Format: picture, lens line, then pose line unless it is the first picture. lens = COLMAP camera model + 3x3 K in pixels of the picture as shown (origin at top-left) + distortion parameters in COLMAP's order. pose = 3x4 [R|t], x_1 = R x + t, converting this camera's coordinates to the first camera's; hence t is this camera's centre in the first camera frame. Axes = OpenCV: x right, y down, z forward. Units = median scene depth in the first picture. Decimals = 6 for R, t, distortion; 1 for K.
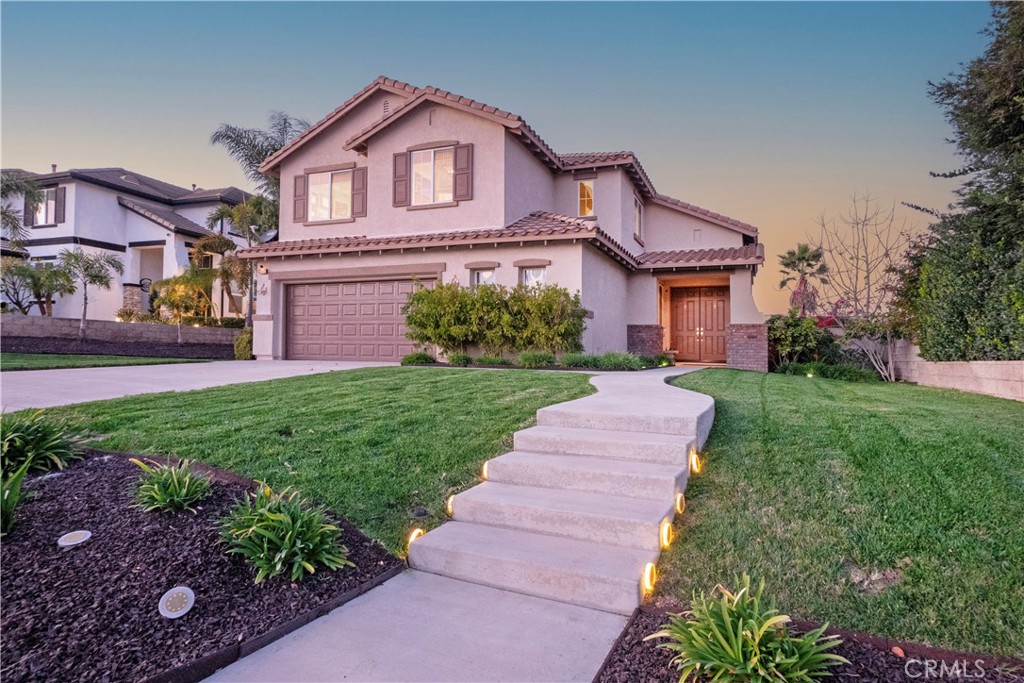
lens RADIAL K [[505.4, 0, 475.8], [0, 505.4, 342.7], [0, 0, 1]] dist [-0.002017, -0.000319]
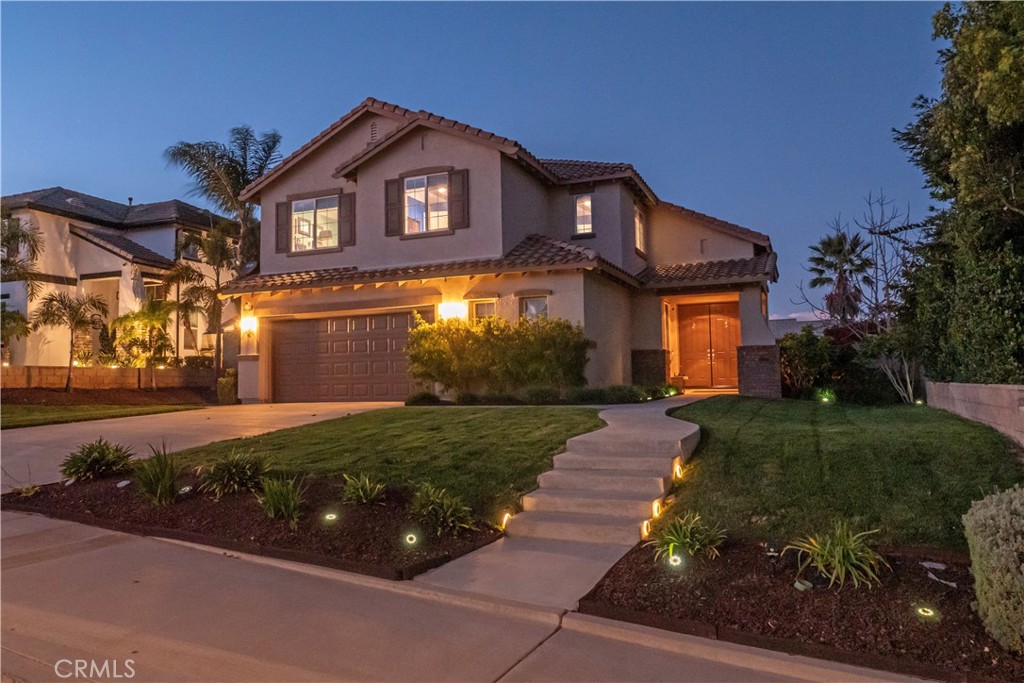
lens RADIAL K [[712.3, 0, 512.0], [0, 712.3, 341.5], [0, 0, 1]] dist [-0.028995, -0.000759]
pose [[0.992108, -0.021539, 0.123519, -0.096432], [0.025057, 0.999321, -0.027005, -0.030987], [-0.122853, 0.029887, 0.991975, -0.331196]]
